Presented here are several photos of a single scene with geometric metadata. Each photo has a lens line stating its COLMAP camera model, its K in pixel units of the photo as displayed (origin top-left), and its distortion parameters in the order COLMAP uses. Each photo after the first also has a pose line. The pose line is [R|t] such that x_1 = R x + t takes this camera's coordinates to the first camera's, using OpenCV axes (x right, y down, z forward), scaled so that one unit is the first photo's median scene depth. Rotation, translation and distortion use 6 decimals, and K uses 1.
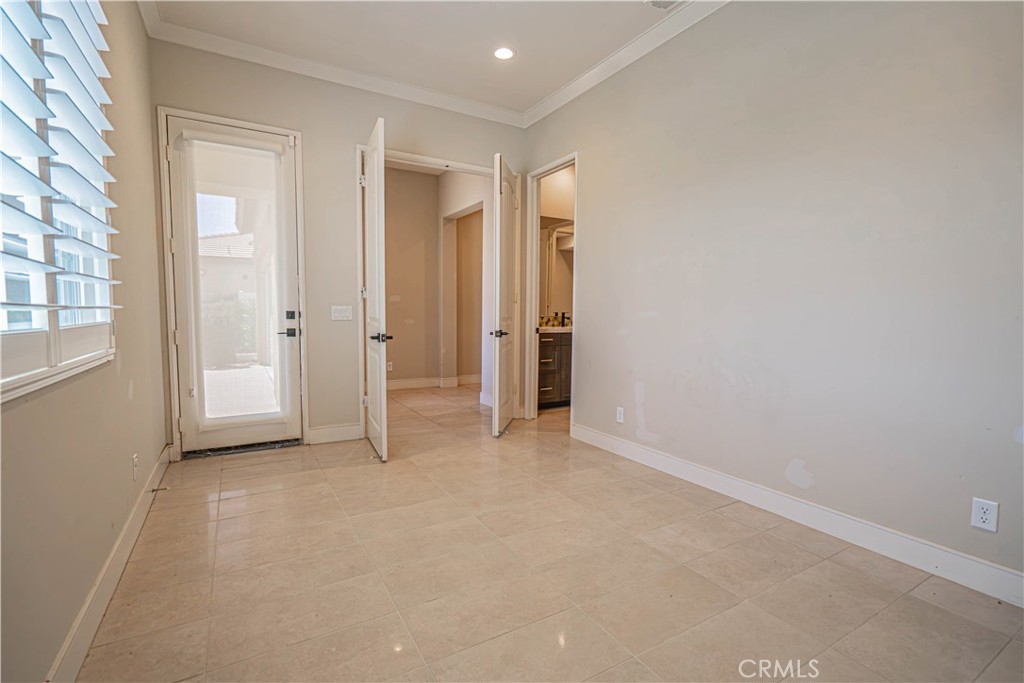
lens RADIAL K [[458.6, 0, 512.0], [0, 458.6, 341.5], [0, 0, 1]] dist [0.001115, 0.000265]
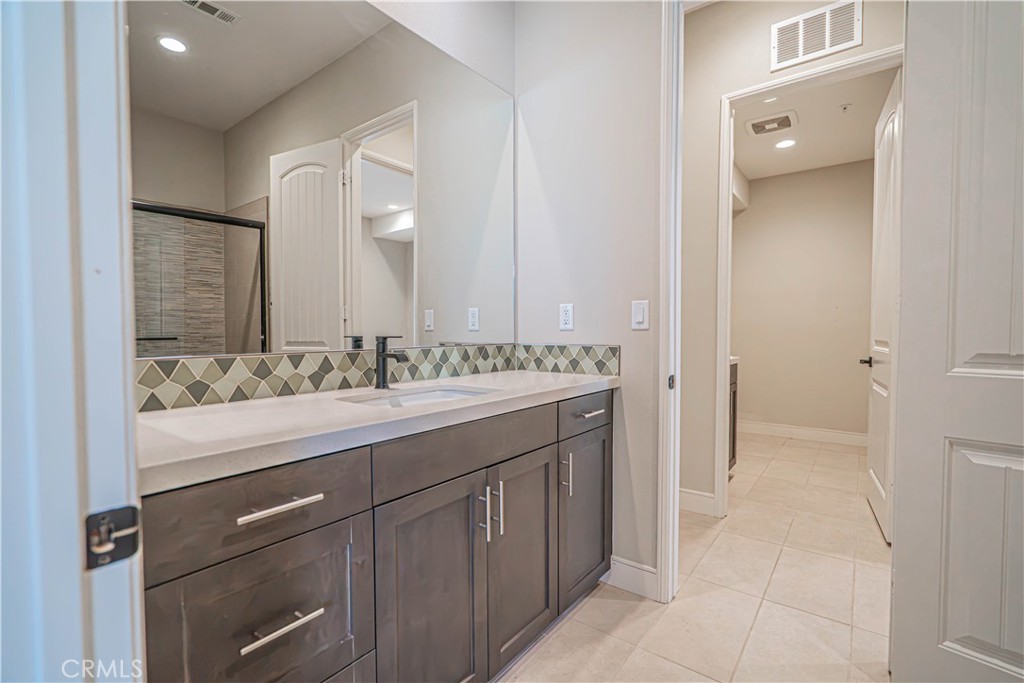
lens RADIAL K [[458.6, 0, 512.0], [0, 458.6, 341.5], [0, 0, 1]] dist [0.001115, 0.000265]
pose [[0.924749, -0.016258, 0.380231, 0.079675], [0.029967, 0.999096, -0.030162, -0.050027], [-0.379397, 0.039287, 0.924399, 0.718438]]
